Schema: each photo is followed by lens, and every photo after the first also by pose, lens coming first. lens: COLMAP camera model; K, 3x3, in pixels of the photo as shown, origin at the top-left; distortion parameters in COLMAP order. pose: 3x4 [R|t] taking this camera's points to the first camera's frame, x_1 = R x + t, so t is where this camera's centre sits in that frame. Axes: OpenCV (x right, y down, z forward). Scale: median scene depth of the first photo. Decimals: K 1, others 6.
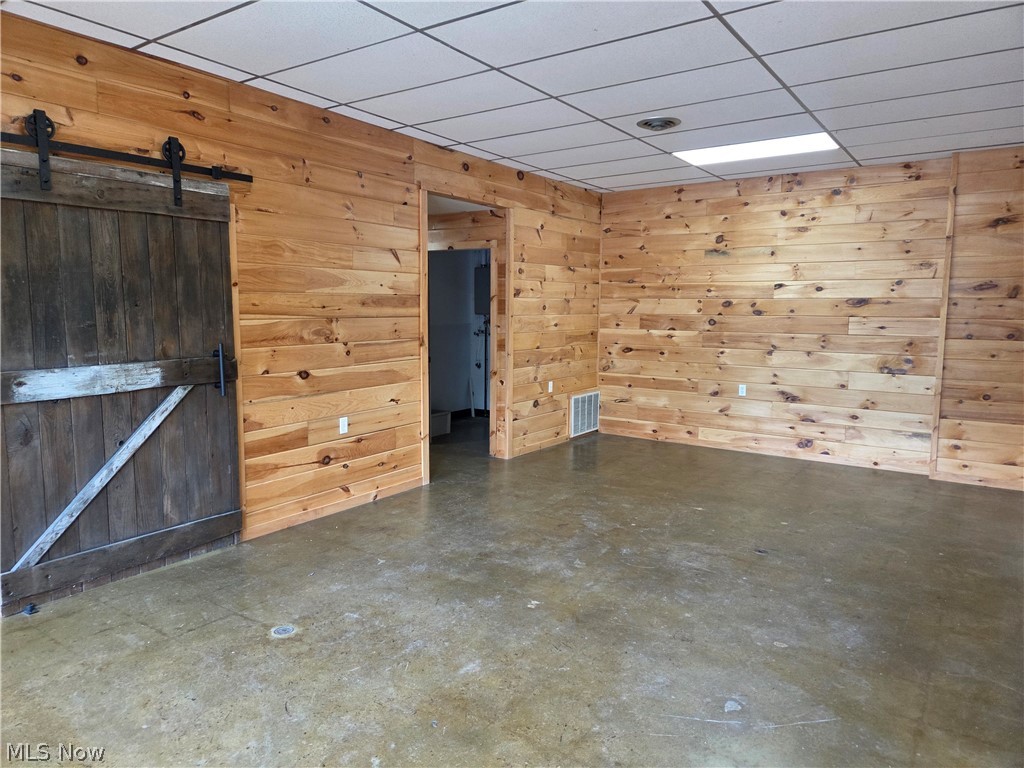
lens RADIAL K [[677.4, 0, 512.0], [0, 677.4, 384.0], [0, 0, 1]] dist [0.094733, -0.078784]
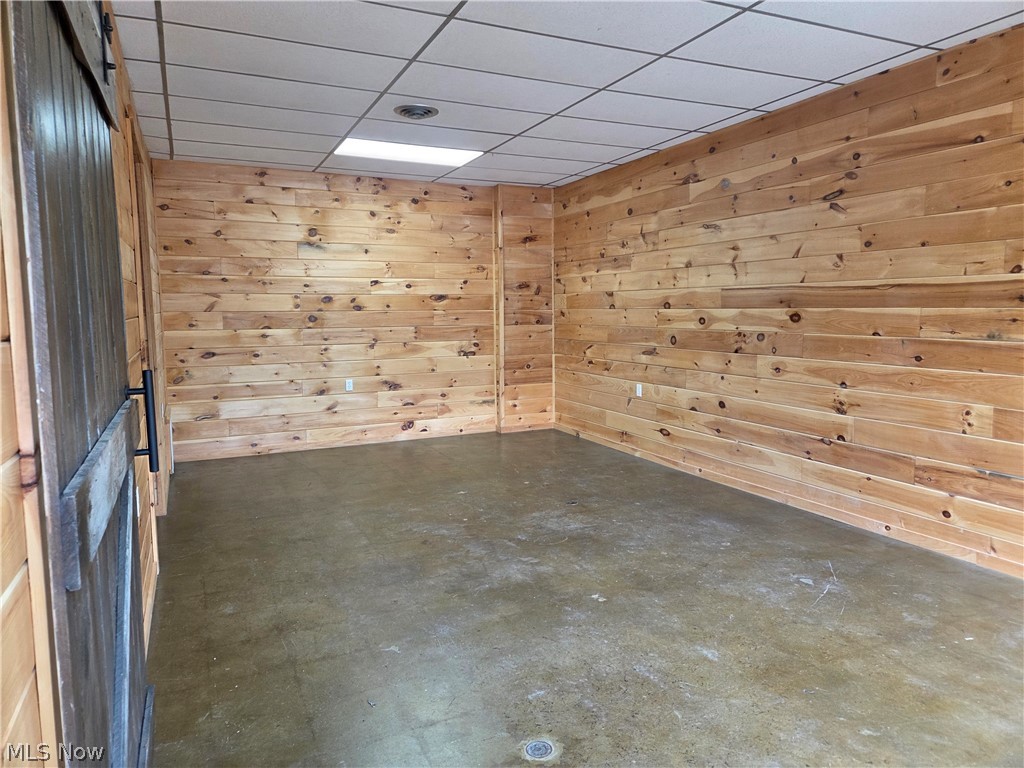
lens RADIAL K [[677.4, 0, 512.0], [0, 677.4, 384.0], [0, 0, 1]] dist [0.094733, -0.078784]
pose [[0.502019, -0.112474, 0.857512, -0.516333], [0.112703, 0.991560, 0.064076, -0.037807], [-0.857482, 0.064477, 0.510458, 0.356046]]
